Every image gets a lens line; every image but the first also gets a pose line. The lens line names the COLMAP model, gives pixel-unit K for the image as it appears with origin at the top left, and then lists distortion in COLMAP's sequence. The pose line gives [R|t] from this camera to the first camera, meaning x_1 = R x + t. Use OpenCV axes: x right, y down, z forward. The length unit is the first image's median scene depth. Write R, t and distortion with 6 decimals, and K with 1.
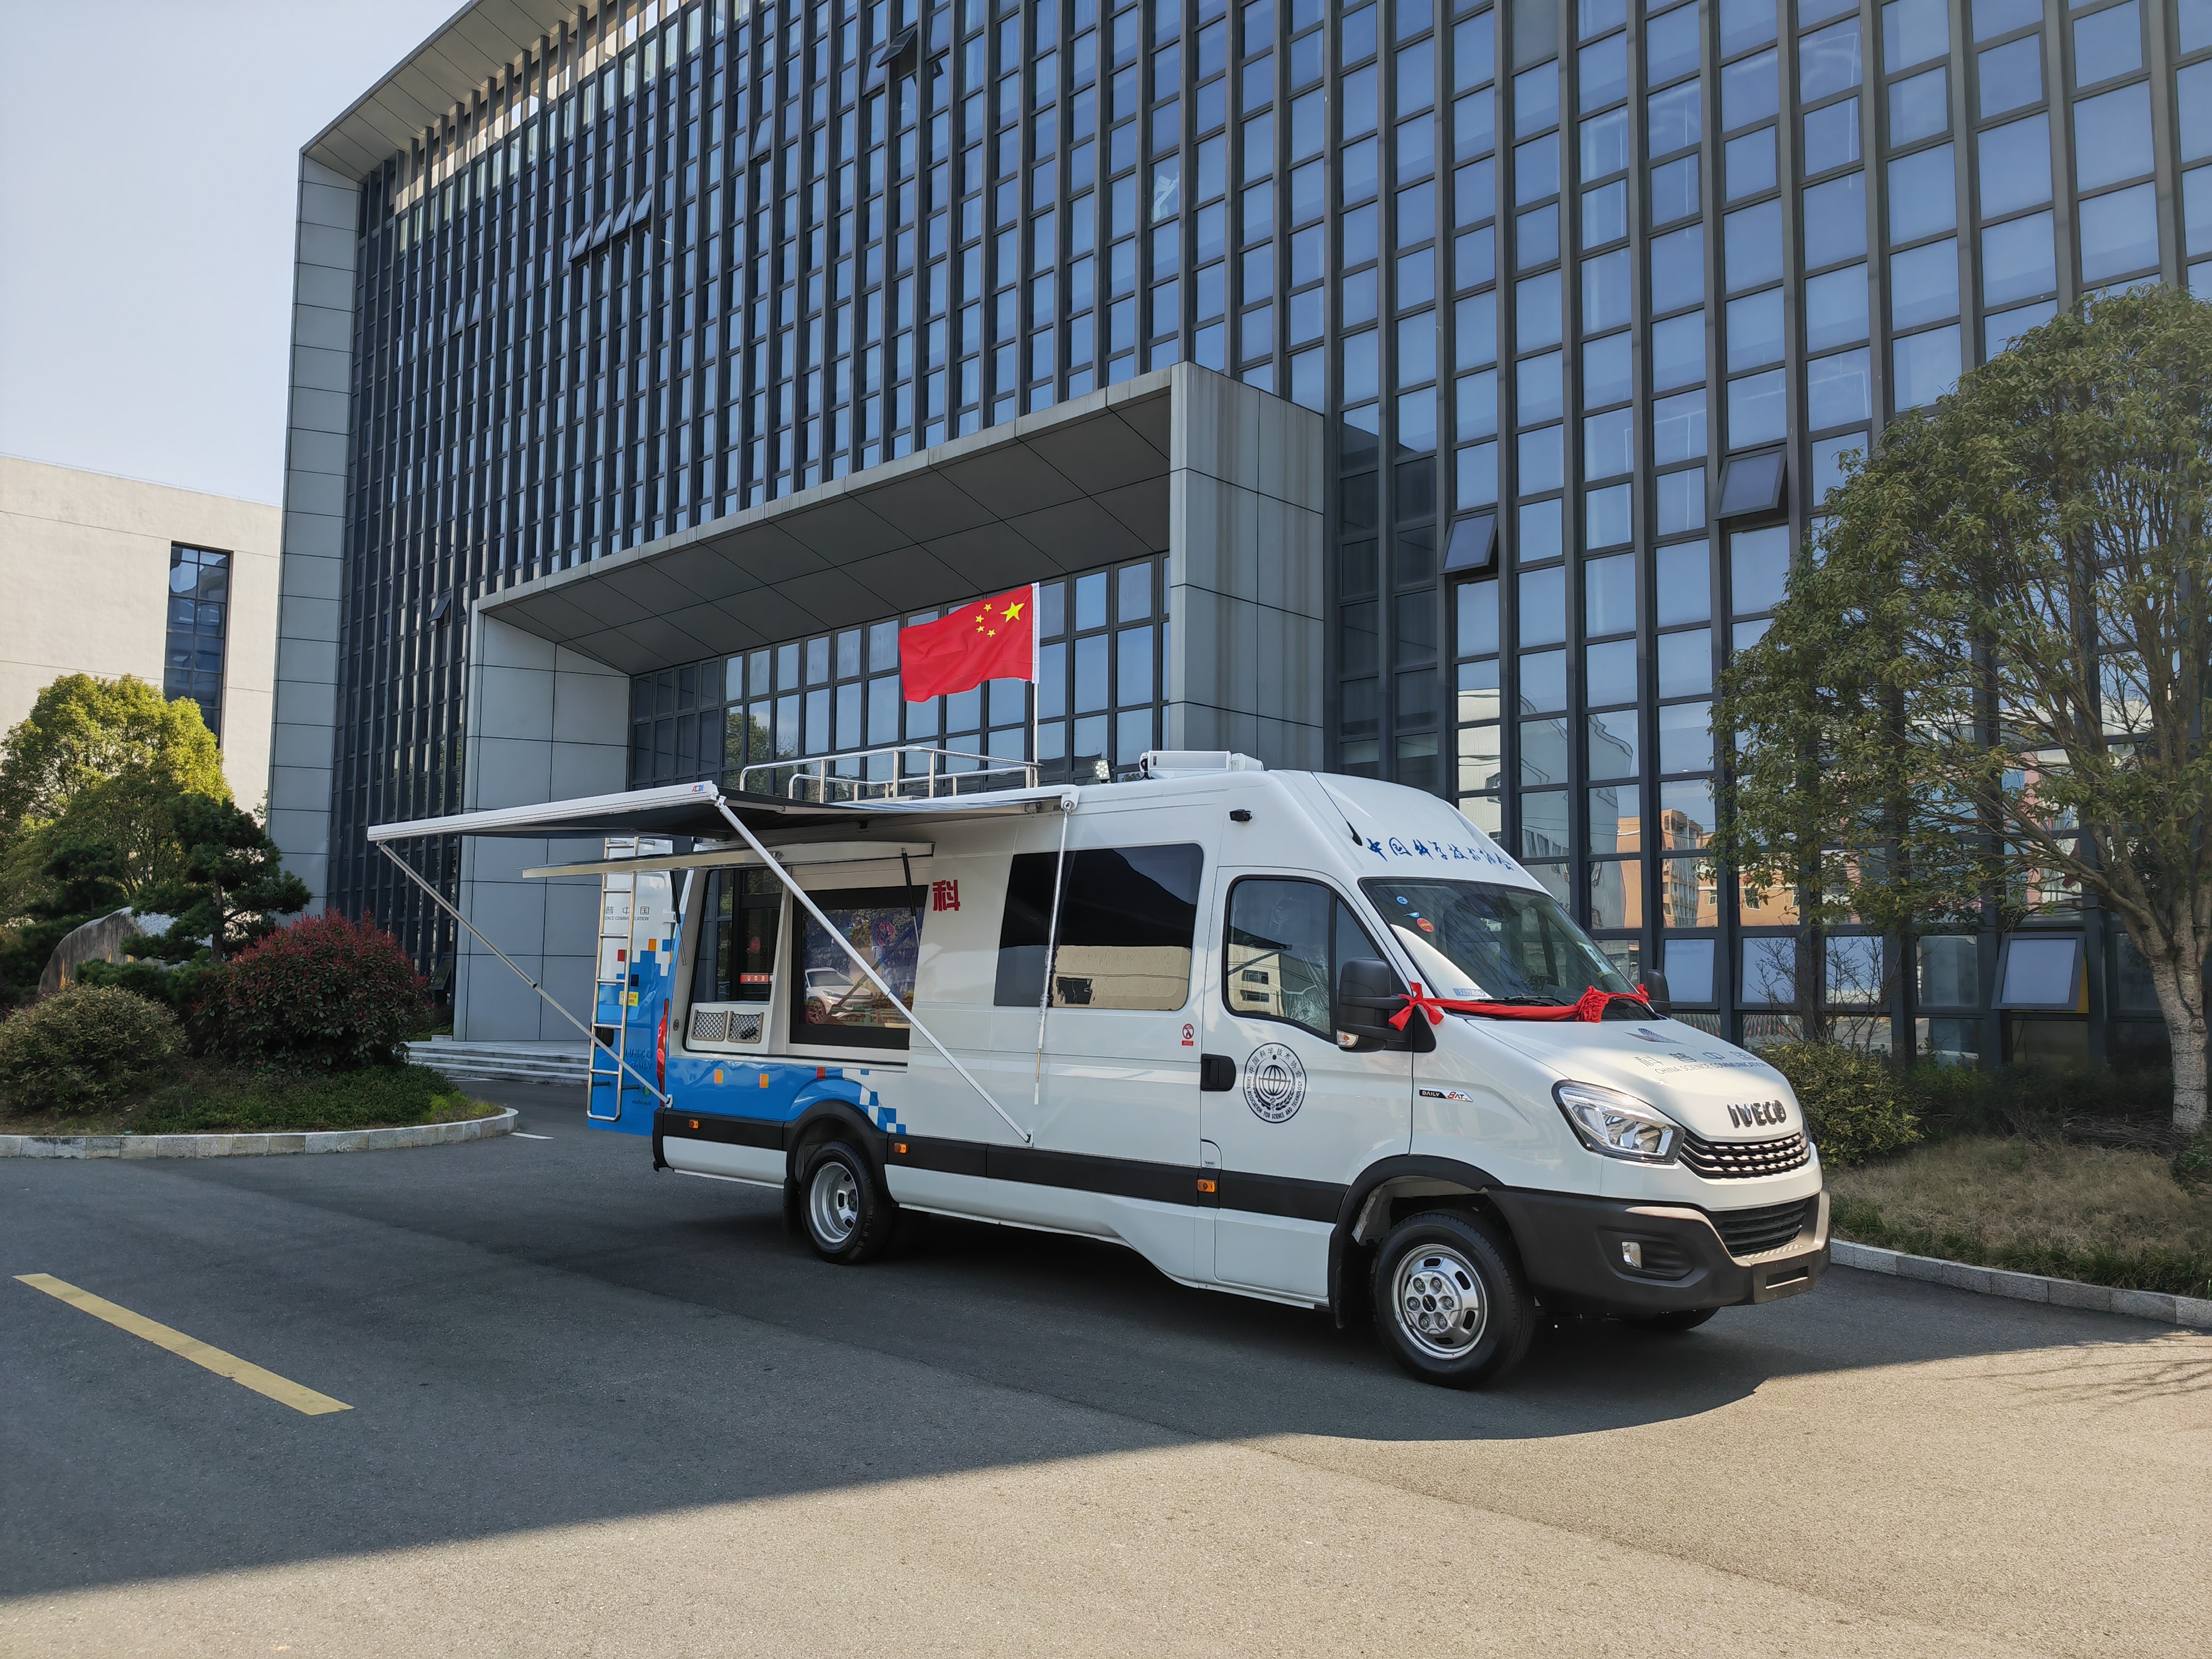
lens RADIAL K [[1686.9, 0, 1086.8], [0, 1686.9, 830.6], [0, 0, 1]] dist [0.056794, -0.070811]
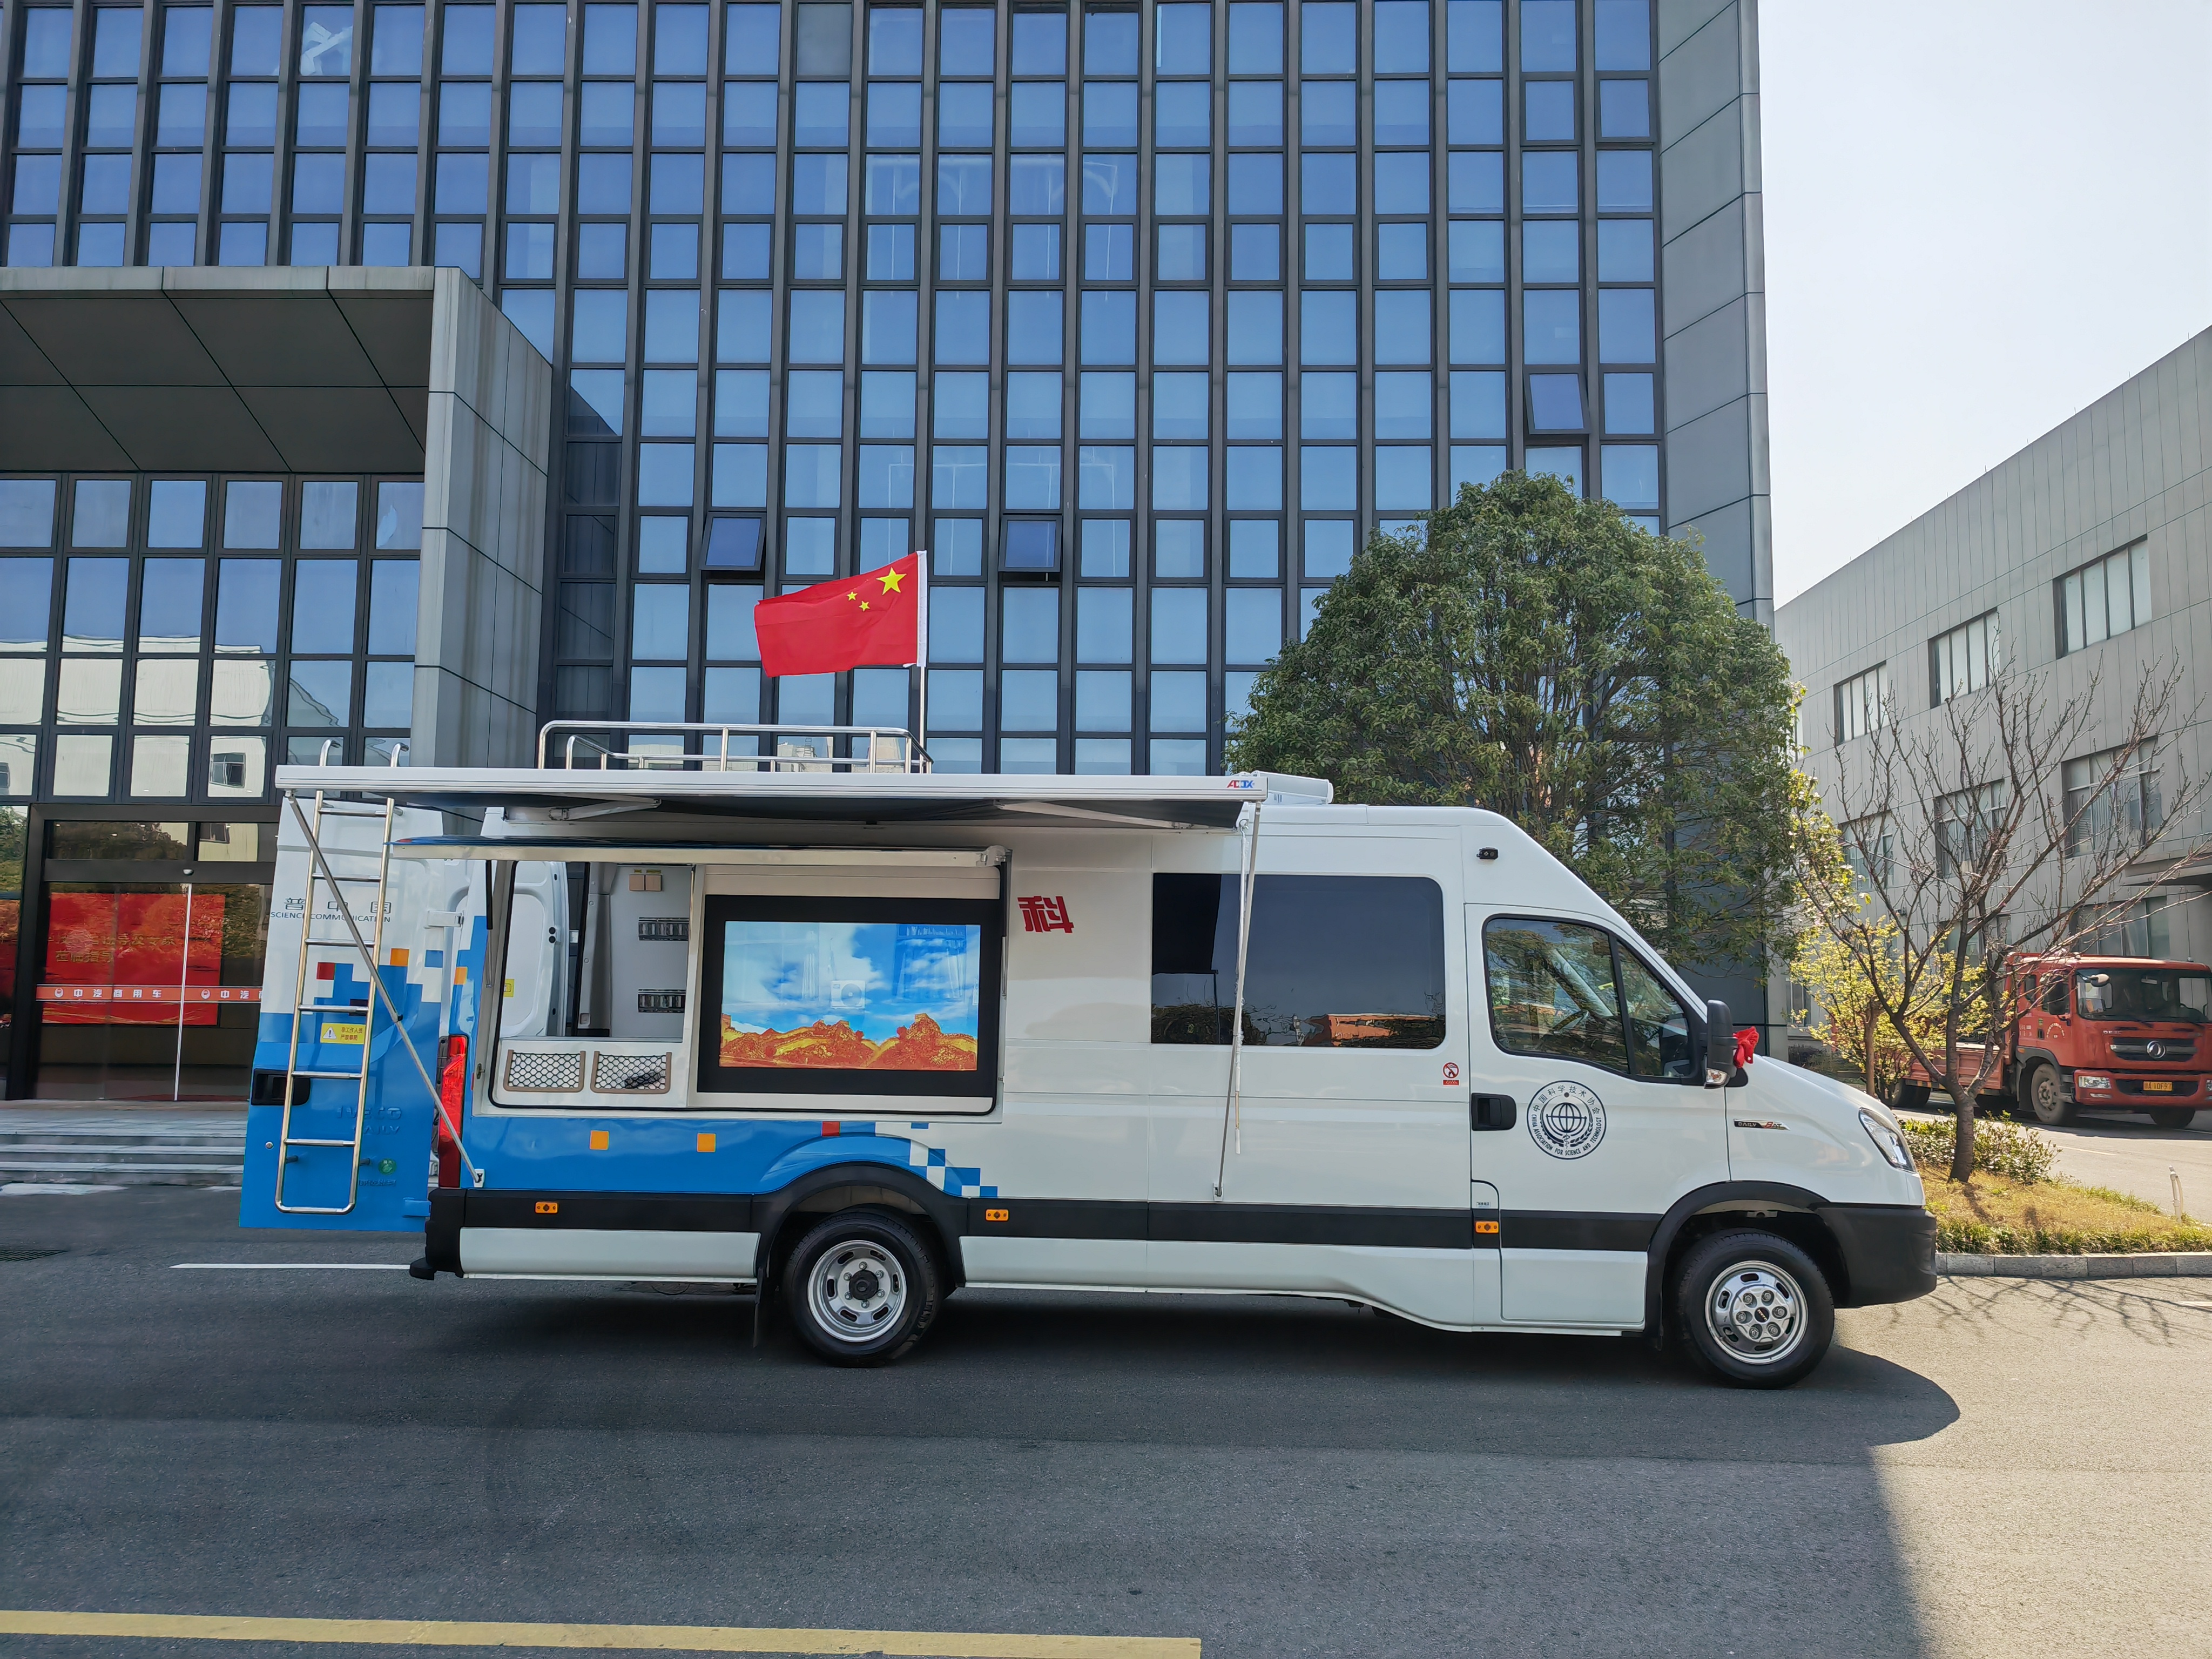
lens RADIAL K [[1686.9, 0, 1086.8], [0, 1686.9, 830.6], [0, 0, 1]] dist [0.056794, -0.070811]
pose [[0.732874, 0.070279, 0.676725, -0.650790], [-0.069108, 0.997196, -0.028718, 0.019397], [-0.676846, -0.025720, 0.735676, 0.358248]]
